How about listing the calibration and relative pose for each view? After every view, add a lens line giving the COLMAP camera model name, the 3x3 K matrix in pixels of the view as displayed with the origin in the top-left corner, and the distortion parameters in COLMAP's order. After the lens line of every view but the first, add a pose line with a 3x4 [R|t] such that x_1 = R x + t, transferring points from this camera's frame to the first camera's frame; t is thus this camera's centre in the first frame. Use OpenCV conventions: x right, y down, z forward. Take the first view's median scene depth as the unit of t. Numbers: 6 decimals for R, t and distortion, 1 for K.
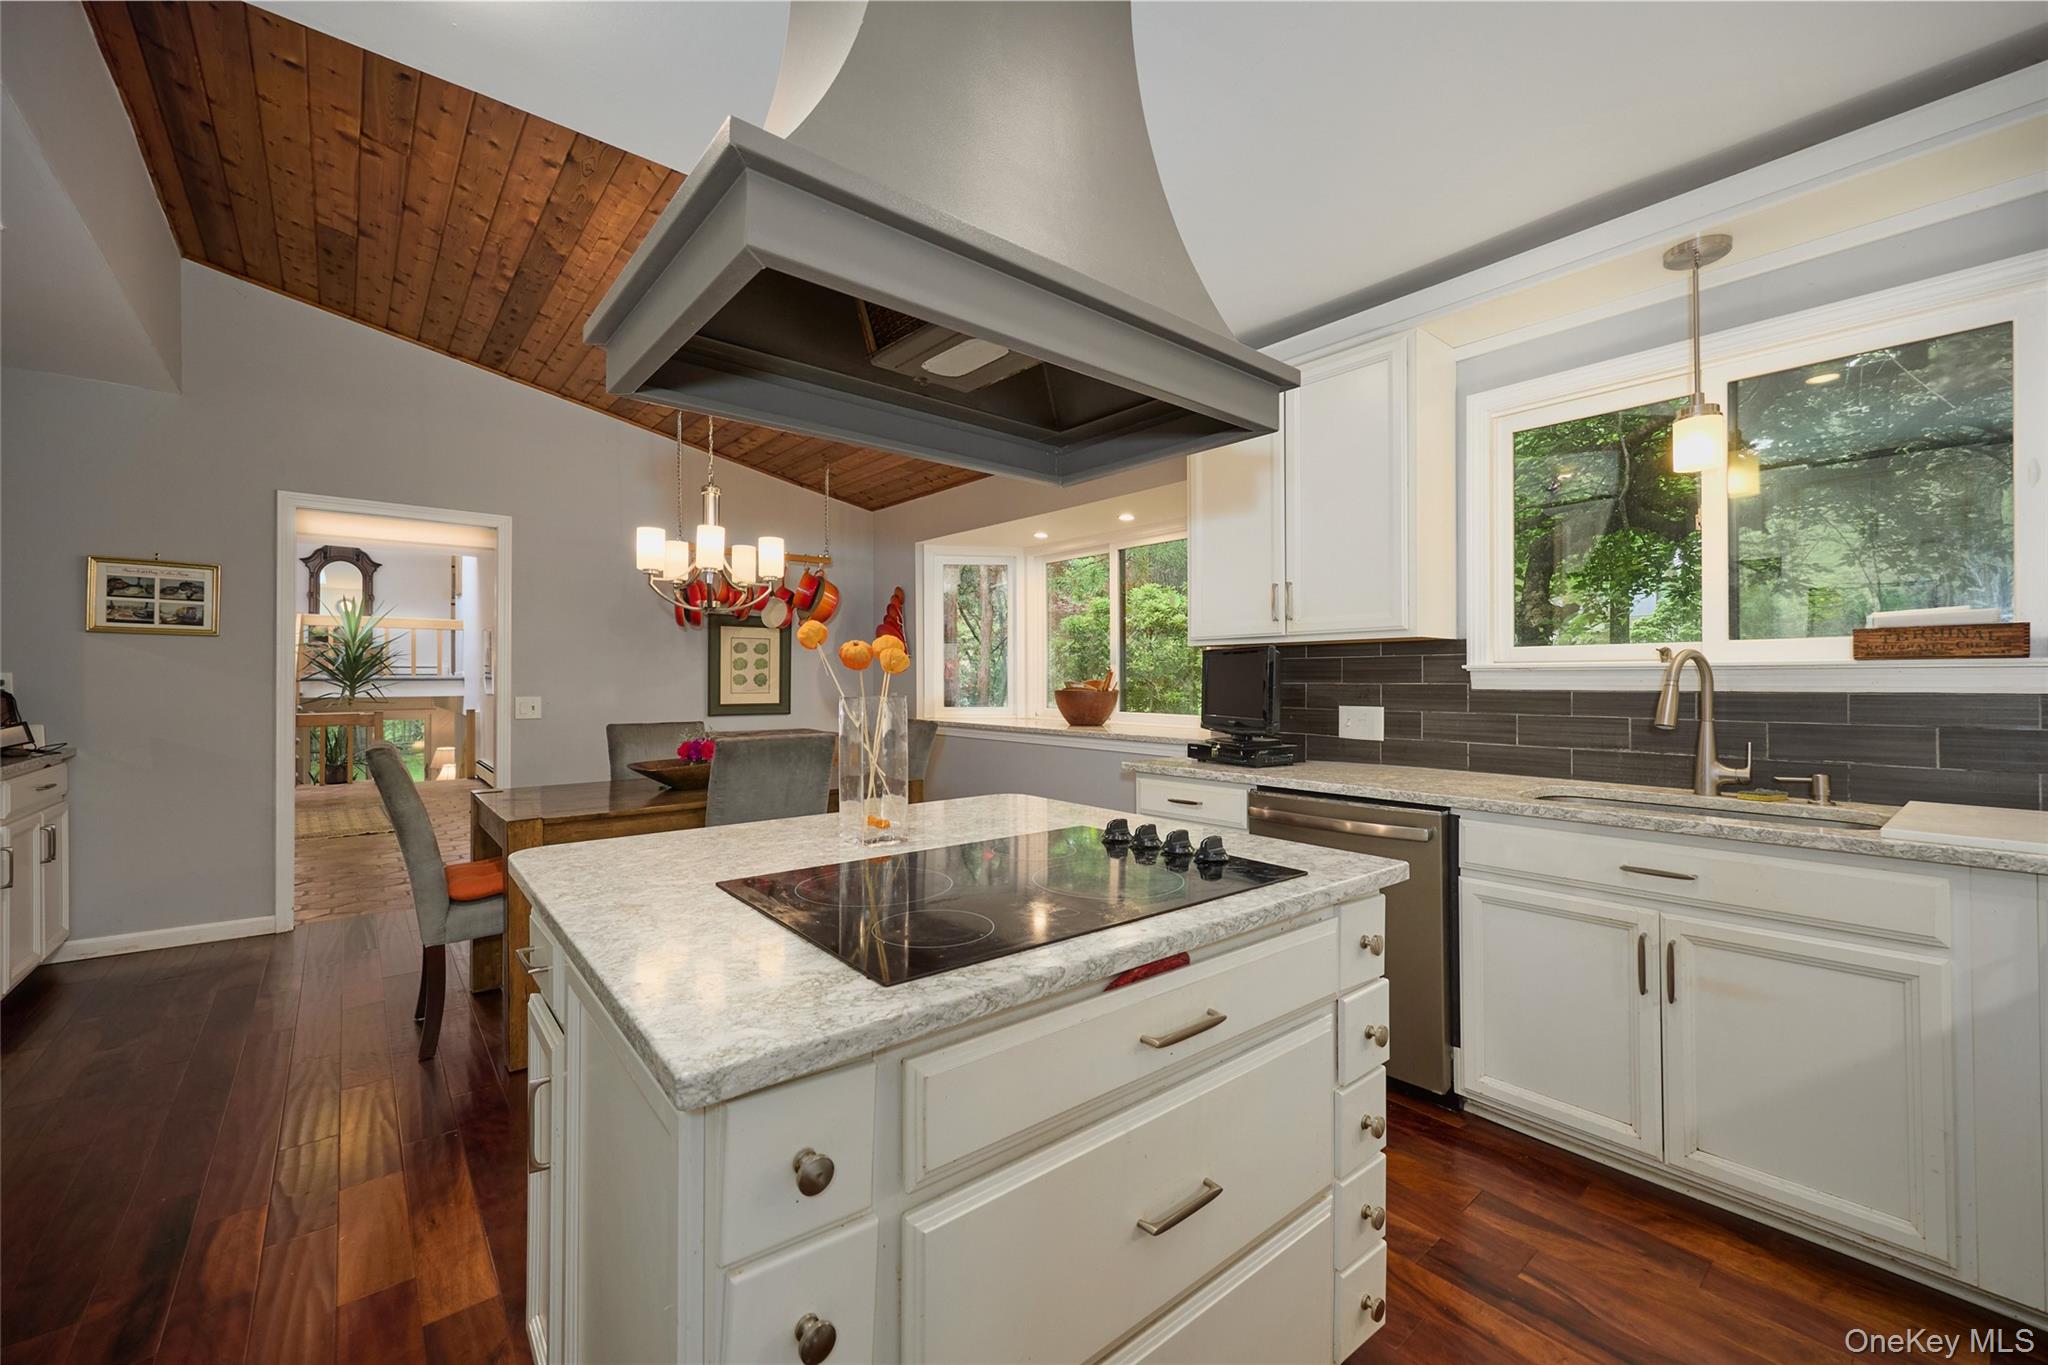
lens RADIAL K [[818.7, 0, 1025.5], [0, 818.7, 684.0], [0, 0, 1]] dist [-0.004549, -0.000230]
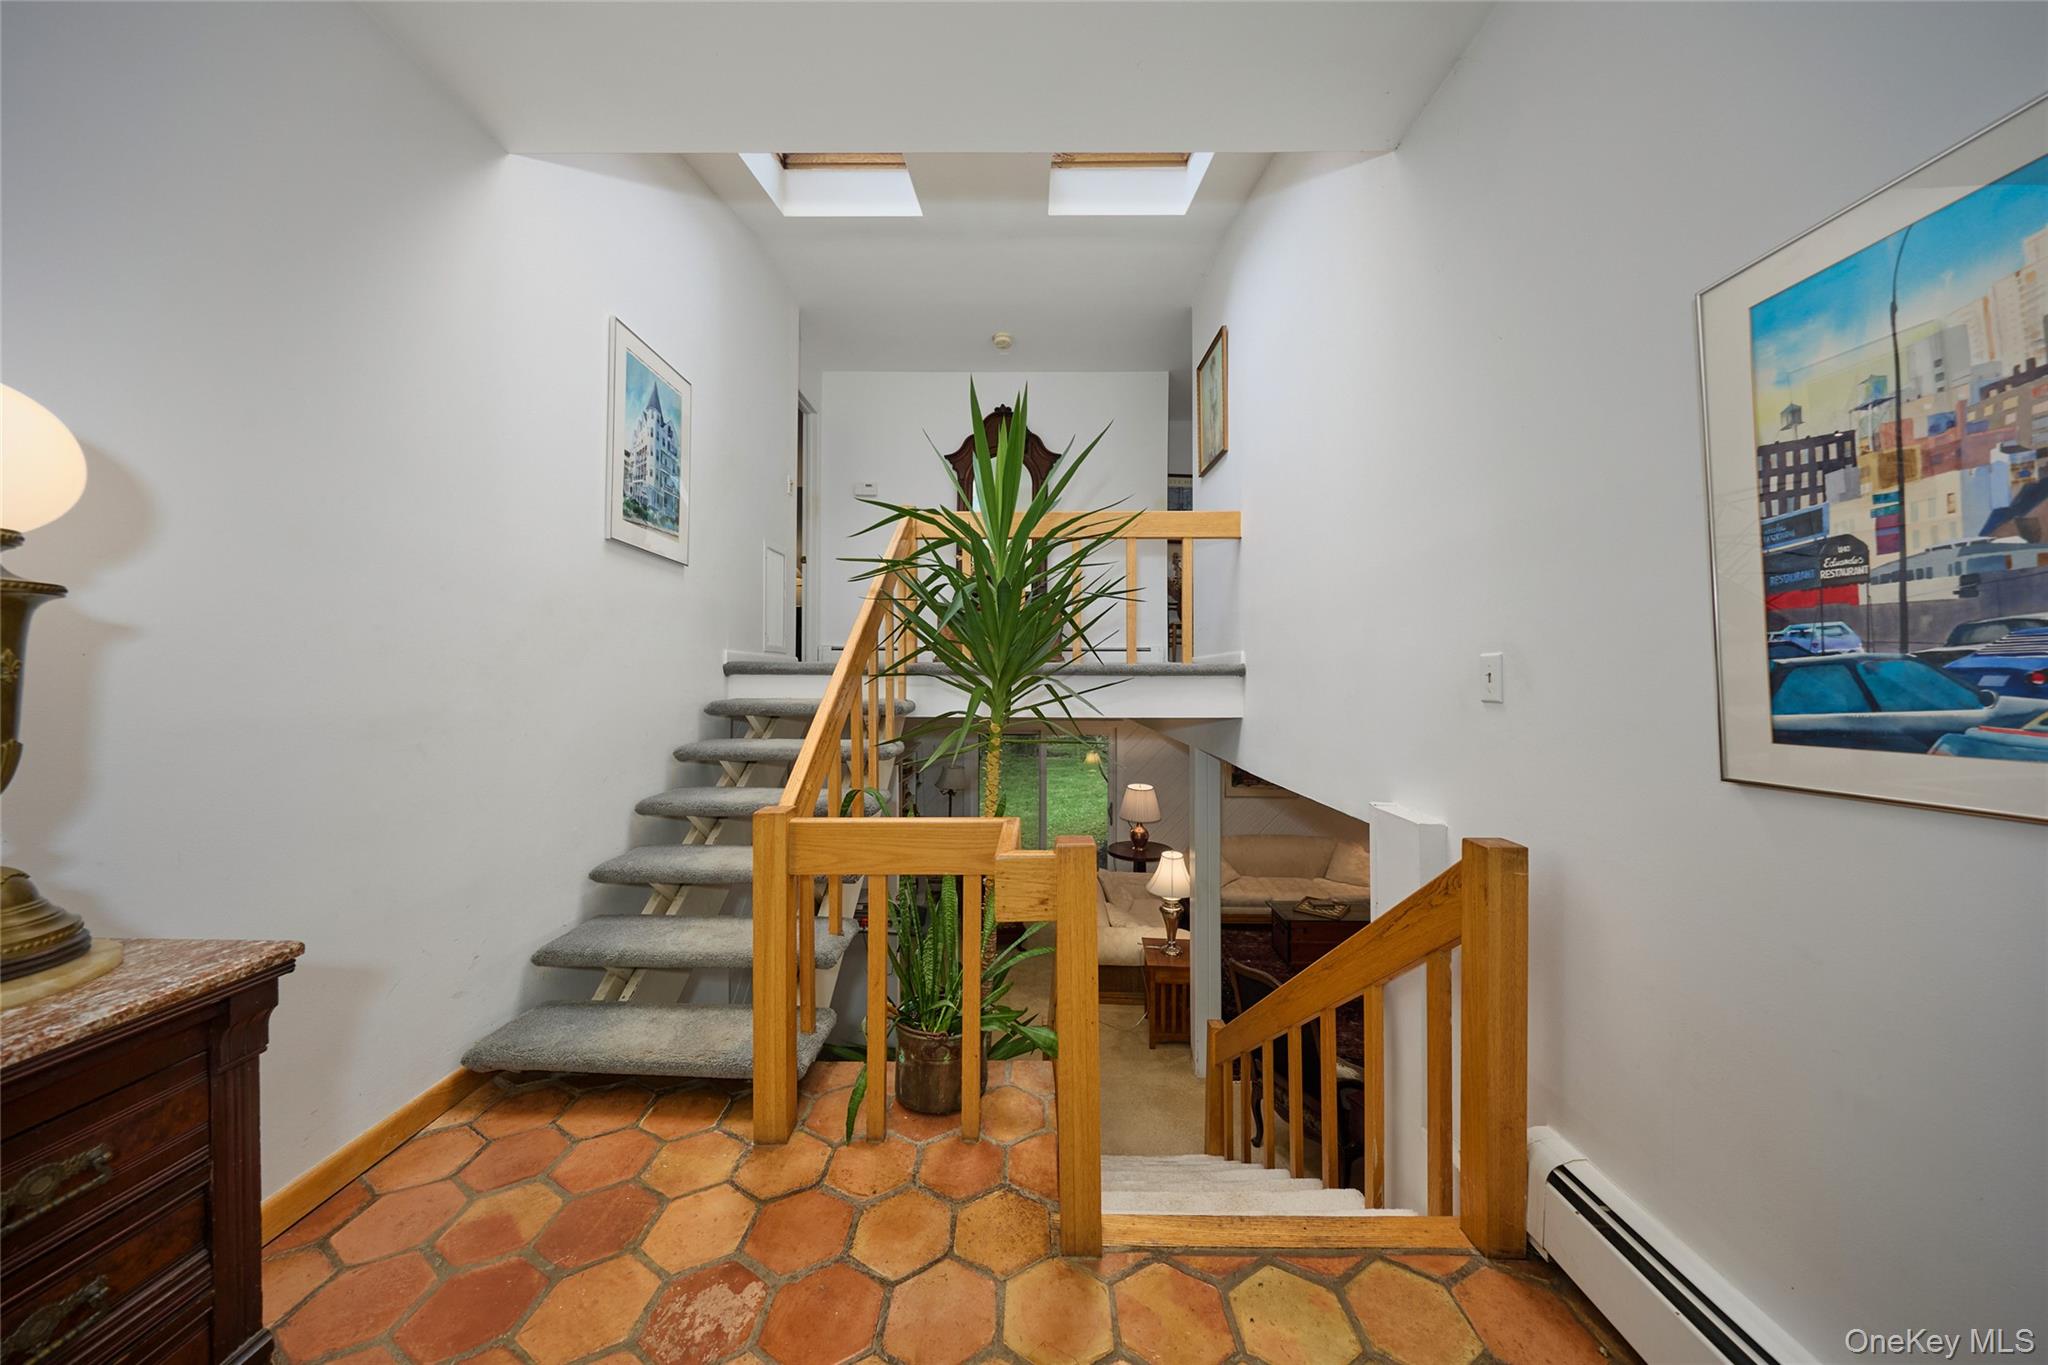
lens RADIAL K [[818.7, 0, 1022.6], [0, 818.7, 677.0], [0, 0, 1]] dist [-0.004549, -0.000230]
pose [[0.762692, -0.006672, -0.646727, -0.583554], [0.004440, 0.999977, -0.005081, -0.000444], [0.646746, 0.001003, 0.762704, 0.729358]]
